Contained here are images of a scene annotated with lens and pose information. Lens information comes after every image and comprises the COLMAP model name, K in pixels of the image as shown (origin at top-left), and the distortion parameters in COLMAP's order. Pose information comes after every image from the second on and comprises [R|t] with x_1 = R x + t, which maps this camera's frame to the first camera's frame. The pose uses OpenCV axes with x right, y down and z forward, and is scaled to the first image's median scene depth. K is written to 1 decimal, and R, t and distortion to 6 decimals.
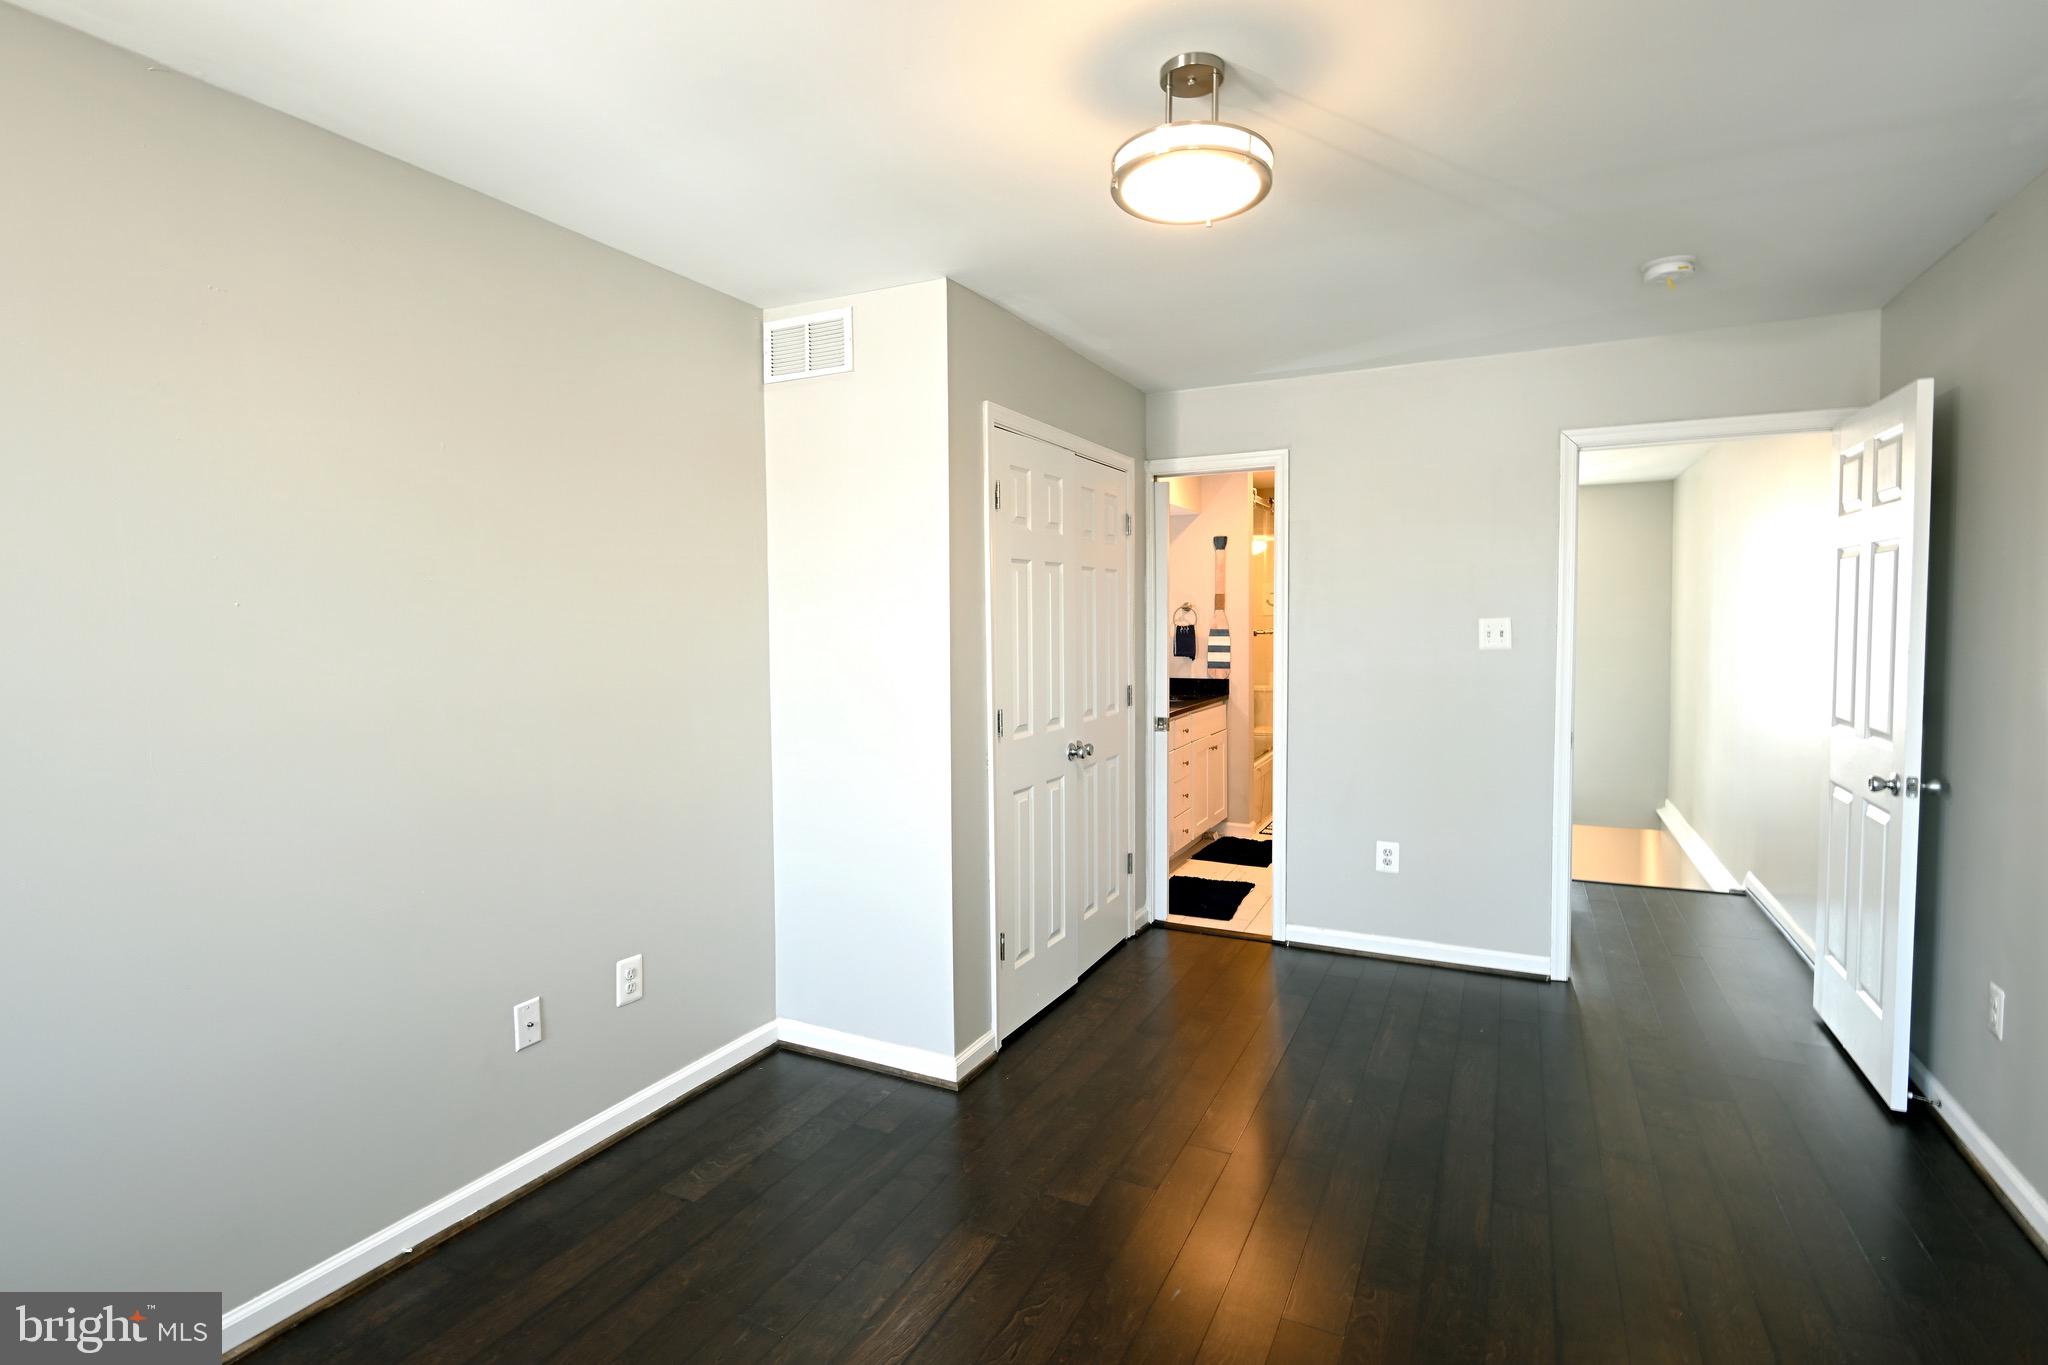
lens RADIAL K [[1014.2, 0, 1007.0], [0, 1014.2, 665.0], [0, 0, 1]] dist [0.002414, -0.008855]
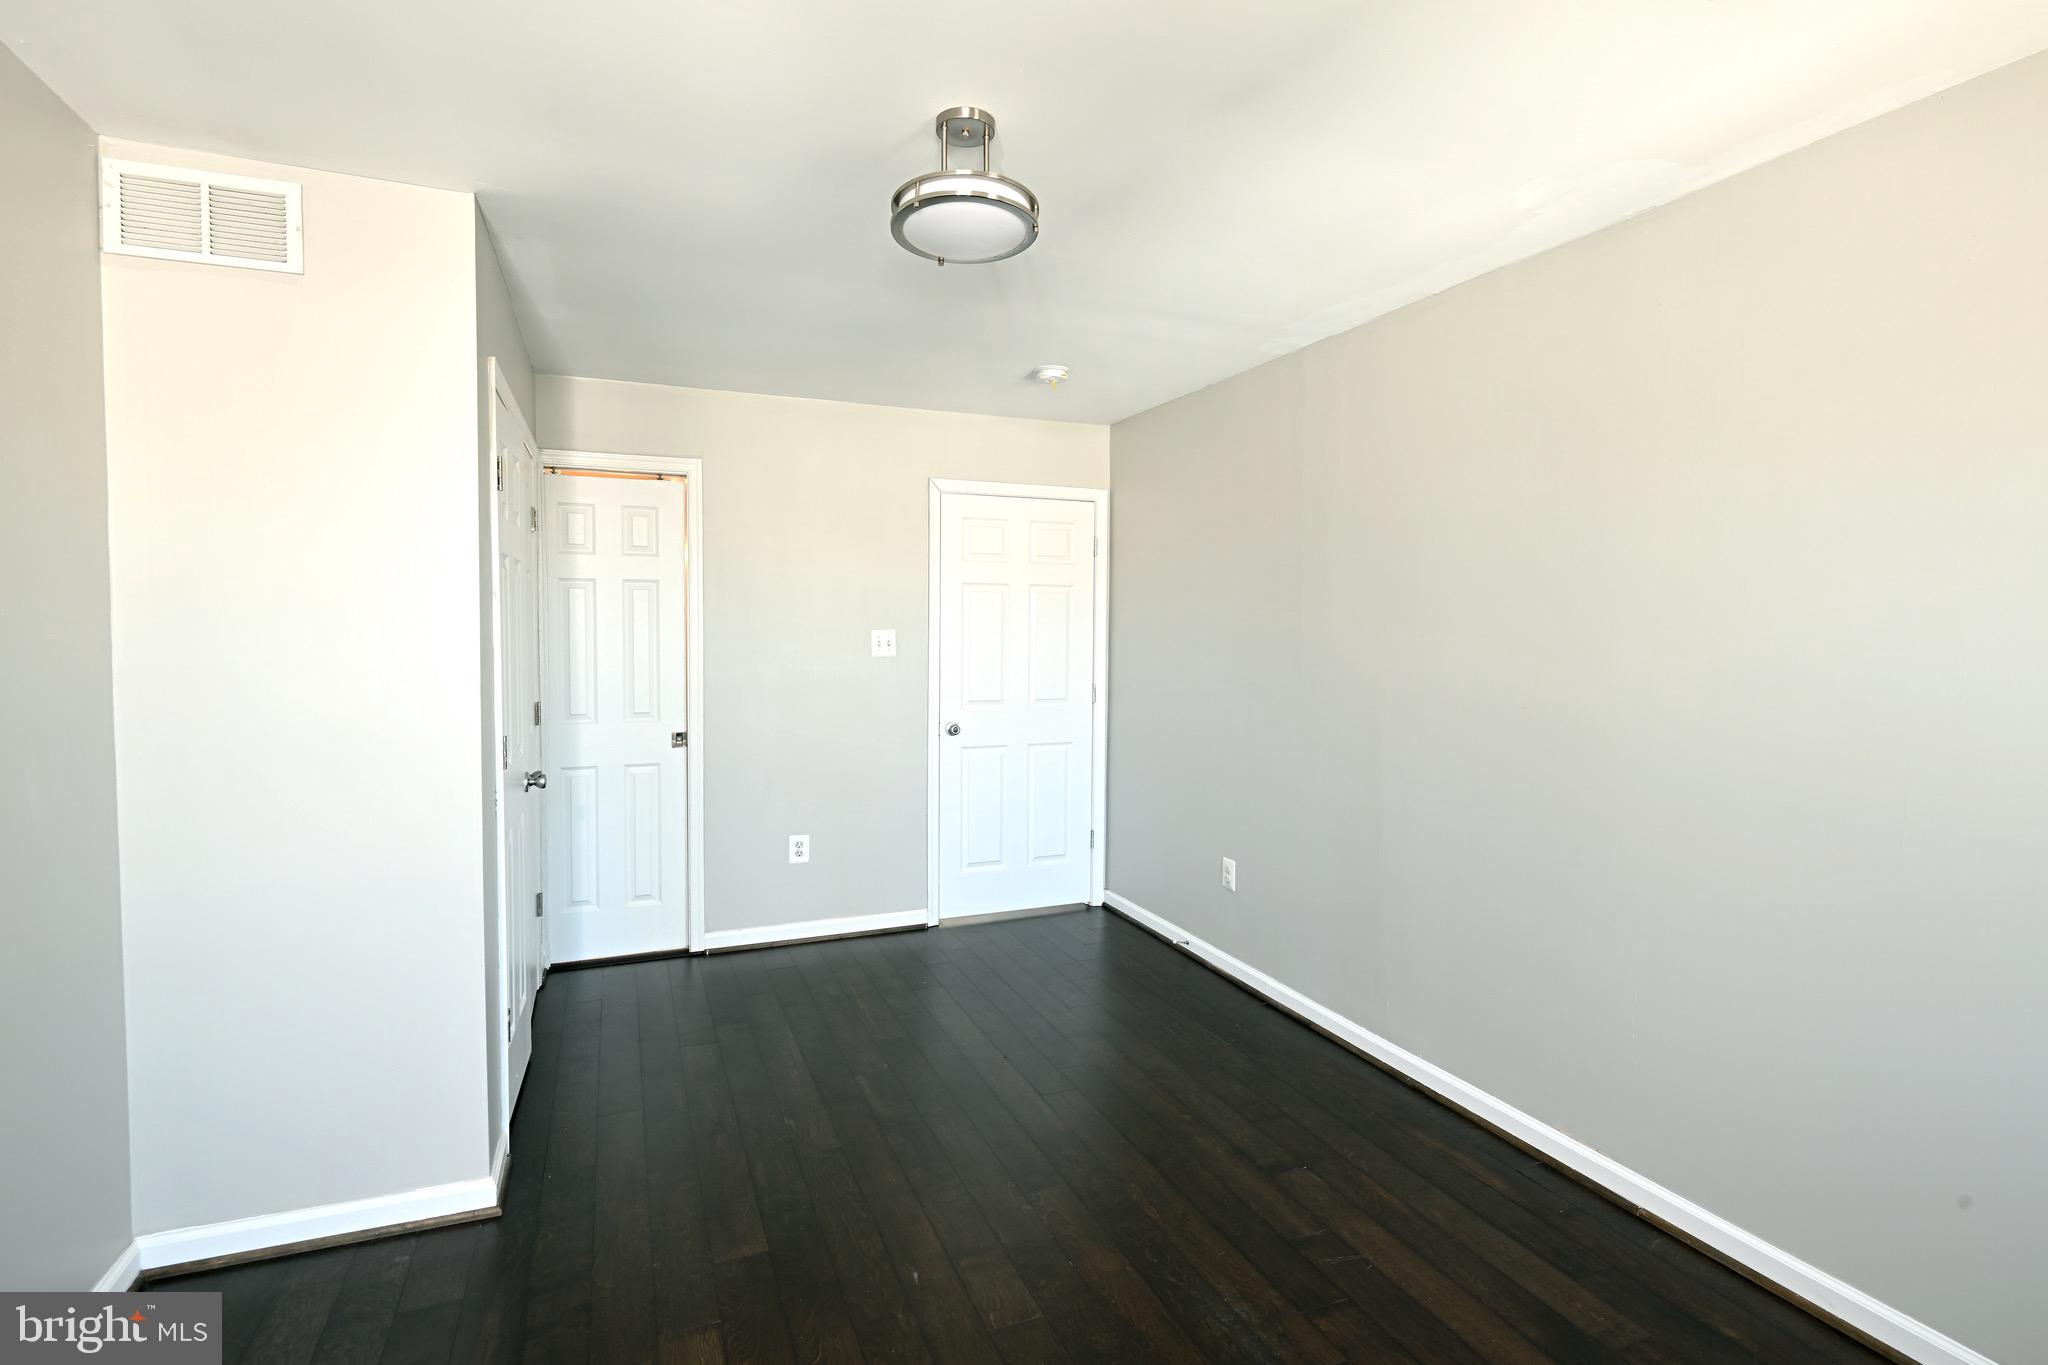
lens RADIAL K [[997.9, 0, 1005.6], [0, 997.9, 666.1], [0, 0, 1]] dist [0.000785, -0.009327]
pose [[0.642249, -0.017738, 0.766291, -0.371422], [0.023149, 0.999725, 0.003740, -0.006564], [-0.766147, 0.015337, 0.642483, 0.176706]]
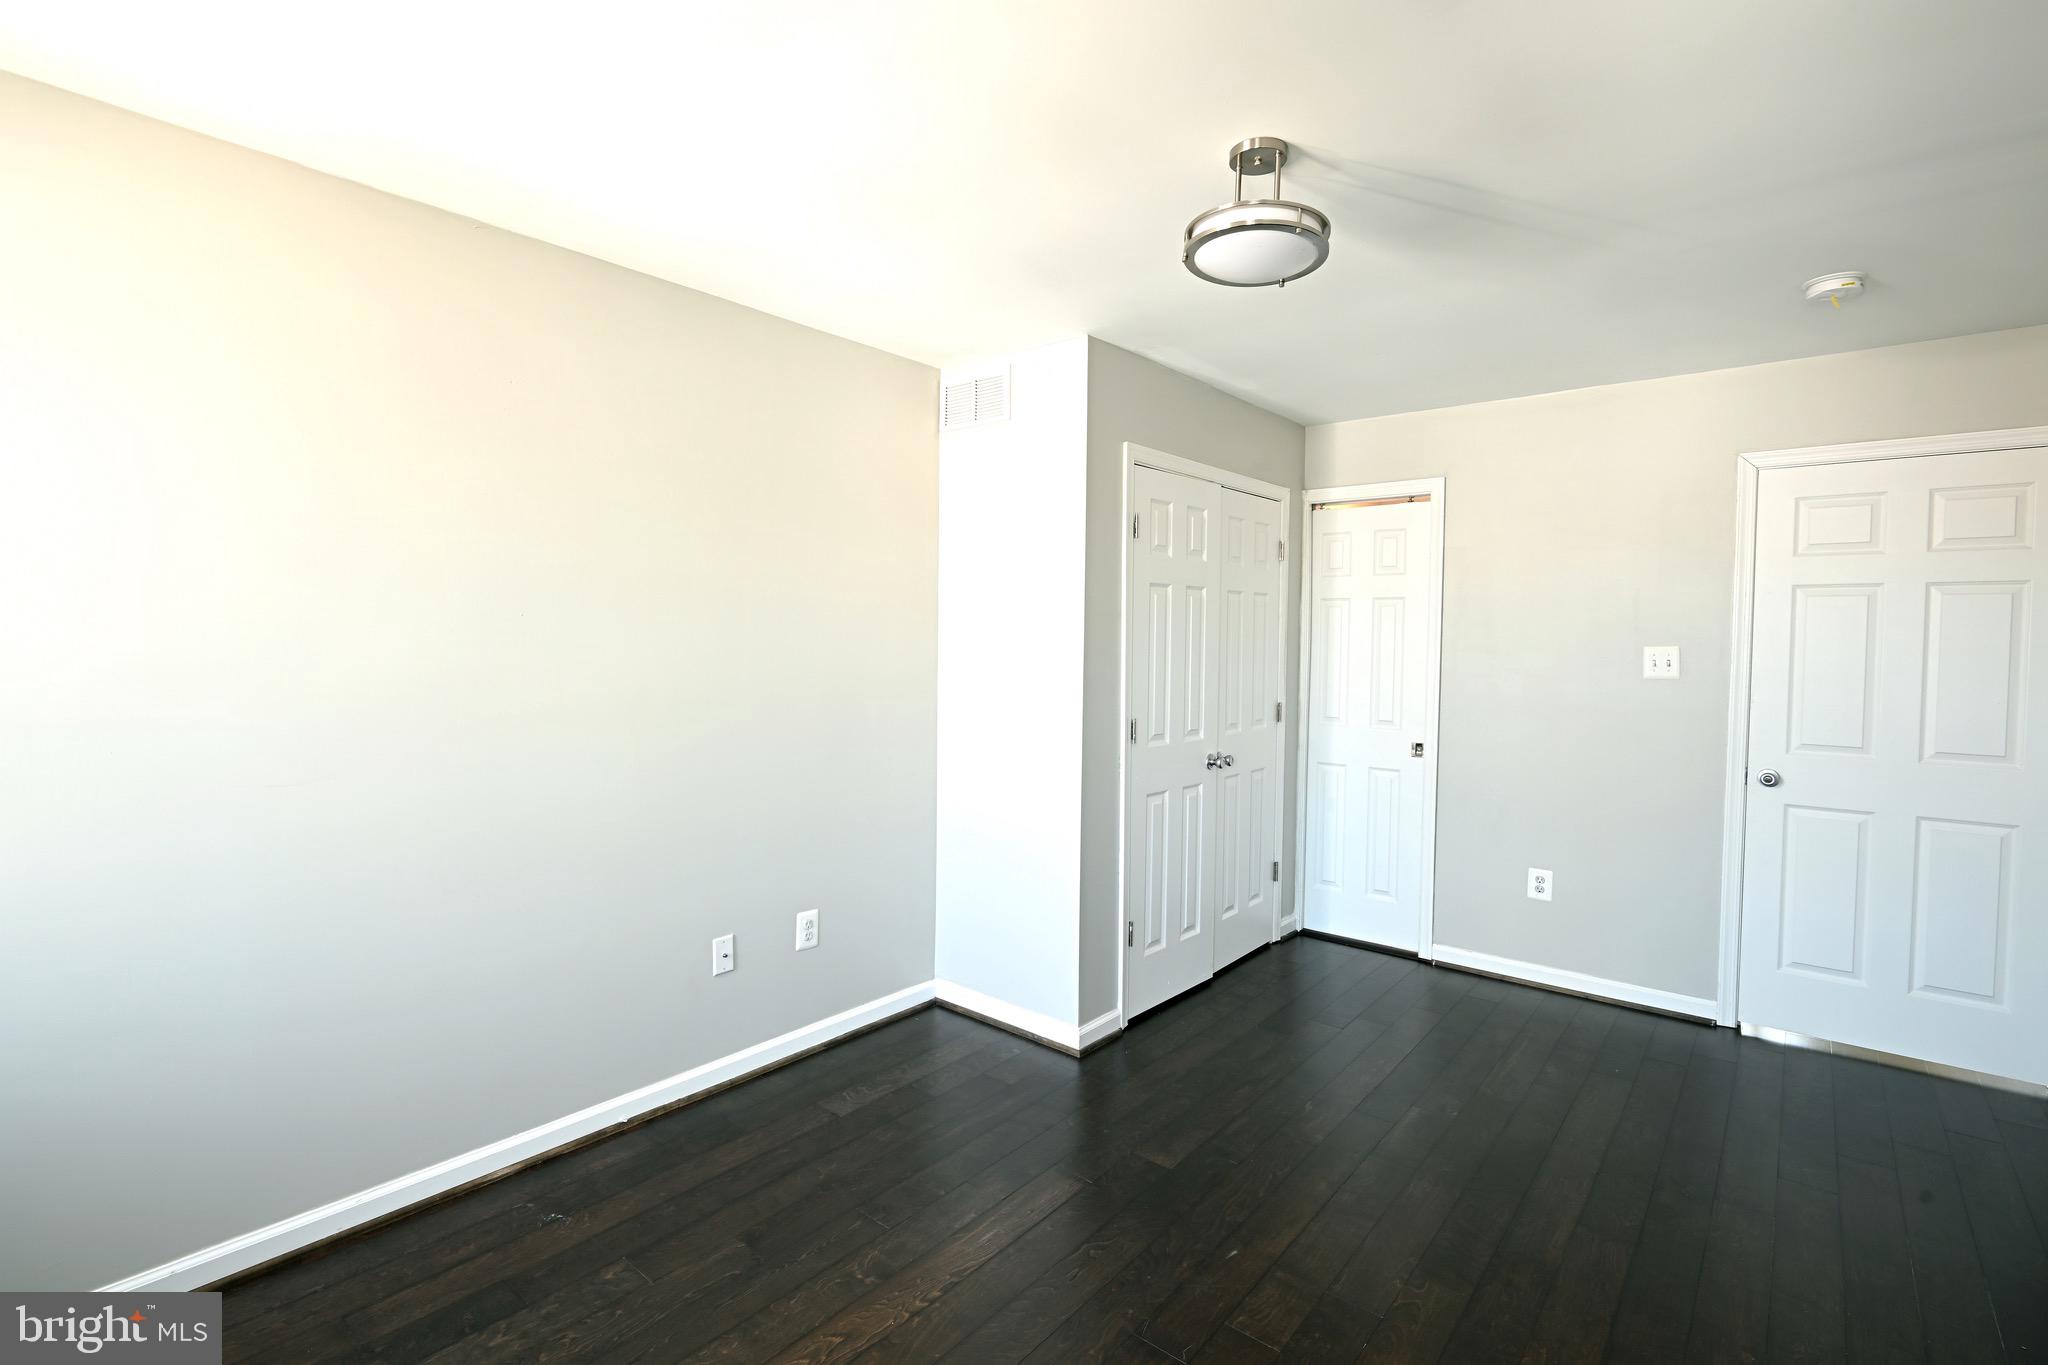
lens RADIAL K [[975.4, 0, 1022.0], [0, 975.4, 665.0], [0, 0, 1]] dist [0.001959, -0.007804]
pose [[0.970749, 0.026293, -0.238653, 0.130745], [-0.030152, 0.999467, -0.012534, 0.002232], [0.238197, 0.019364, 0.971024, -0.066282]]
